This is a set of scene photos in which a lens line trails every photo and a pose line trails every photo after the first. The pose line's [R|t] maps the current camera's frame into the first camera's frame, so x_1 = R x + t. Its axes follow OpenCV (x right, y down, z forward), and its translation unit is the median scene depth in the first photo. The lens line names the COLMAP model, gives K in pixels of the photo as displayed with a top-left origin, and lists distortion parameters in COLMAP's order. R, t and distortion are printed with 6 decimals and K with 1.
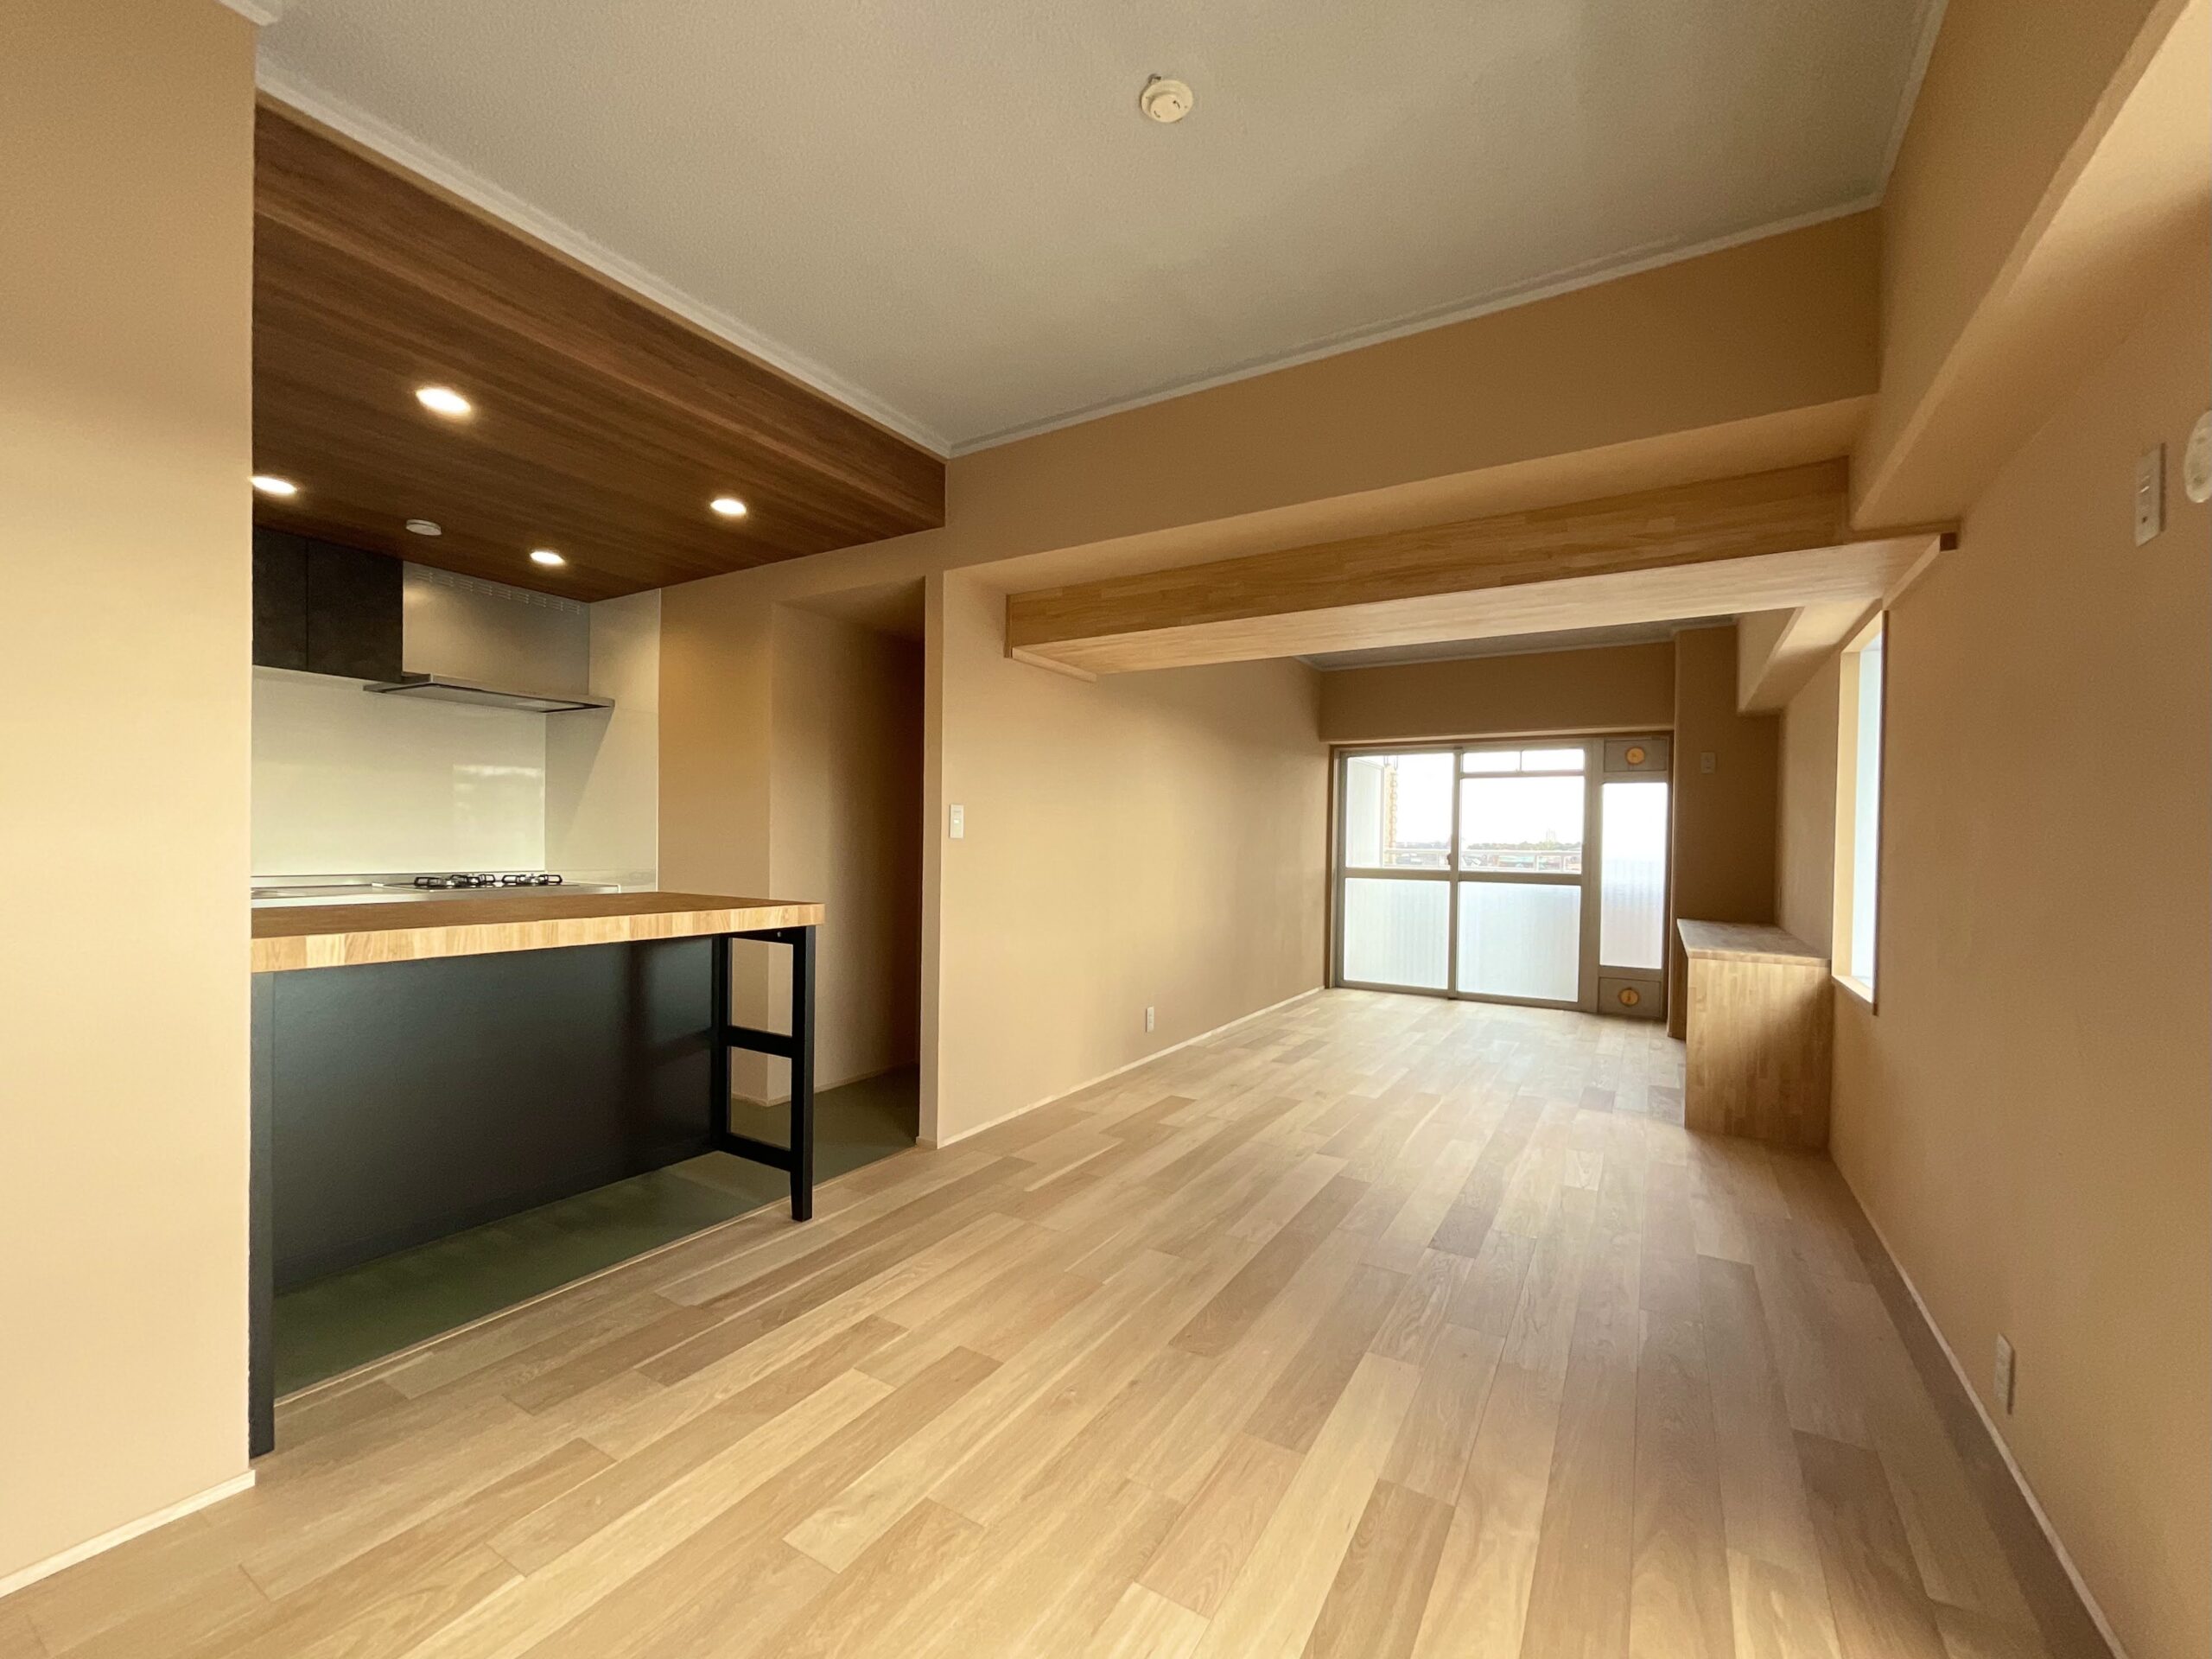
lens RADIAL K [[896.6, 0, 1105.5], [0, 896.6, 842.4], [0, 0, 1]] dist [-0.000805, -0.000172]
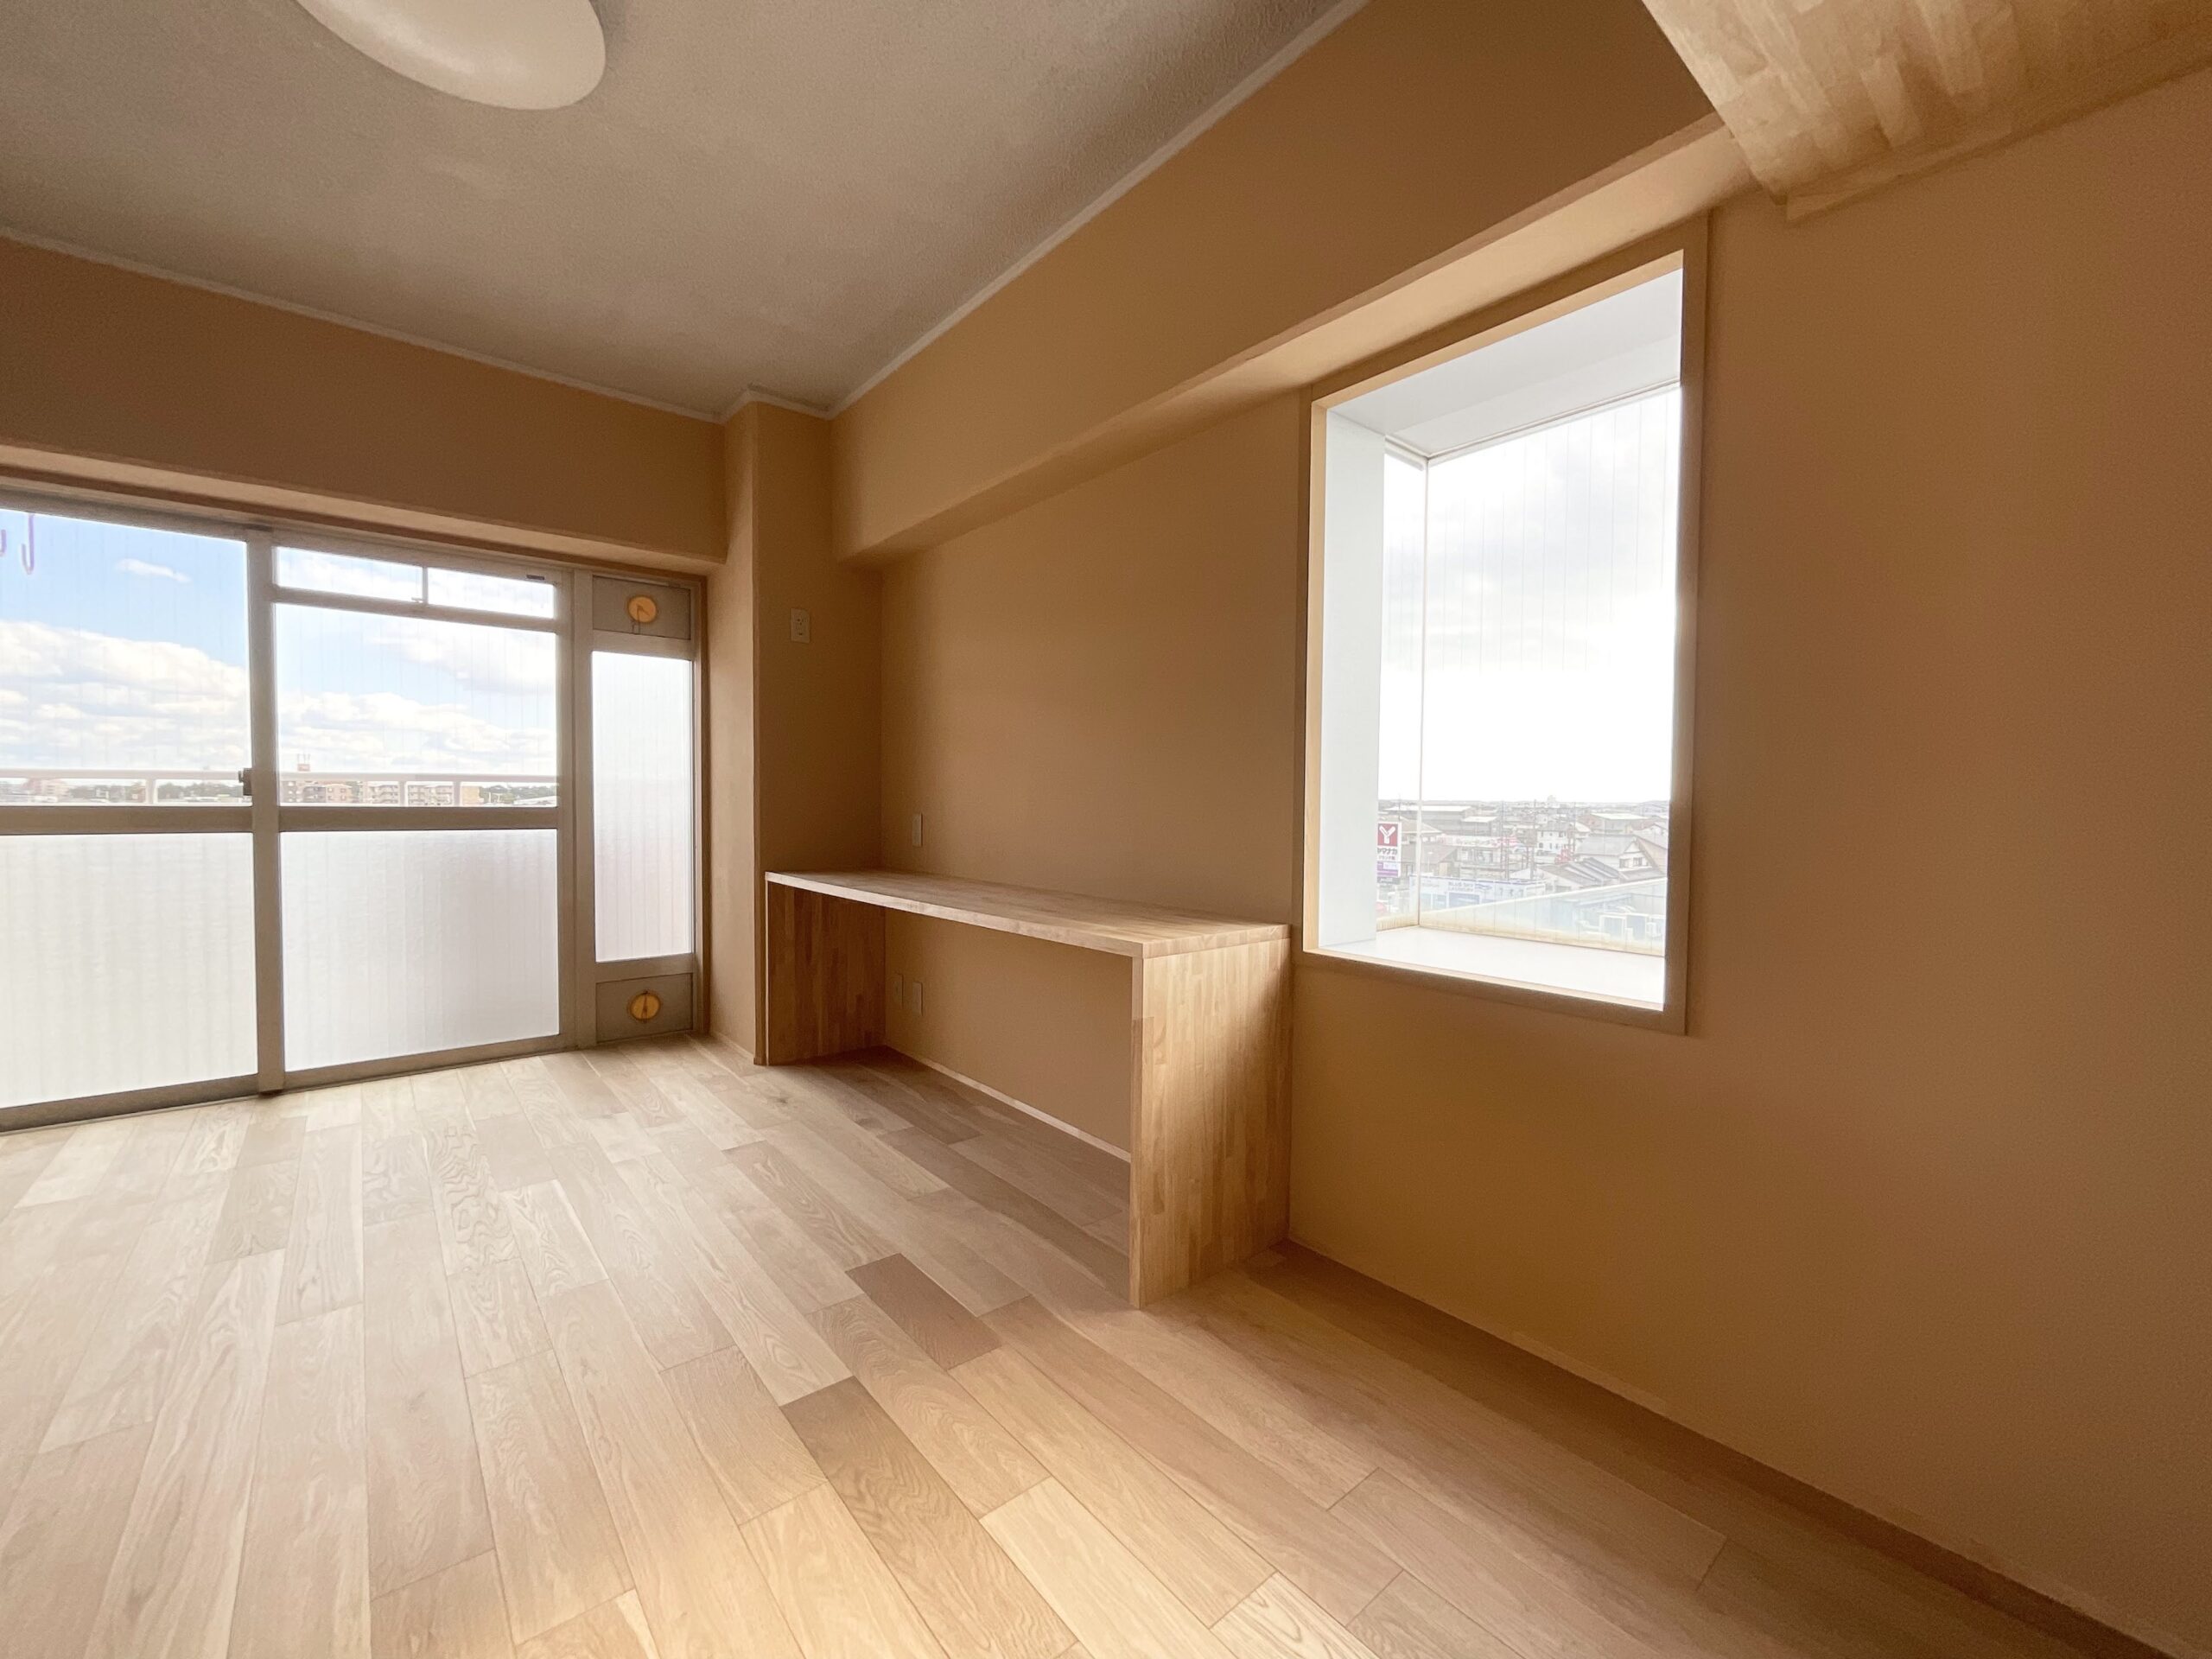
lens RADIAL K [[896.6, 0, 1105.5], [0, 896.6, 842.4], [0, 0, 1]] dist [-0.000805, -0.000172]
pose [[0.326997, -0.056255, 0.943350, 0.113324], [-0.003857, 0.998139, 0.060859, 0.021834], [-0.945018, -0.023540, 0.326171, 0.497908]]
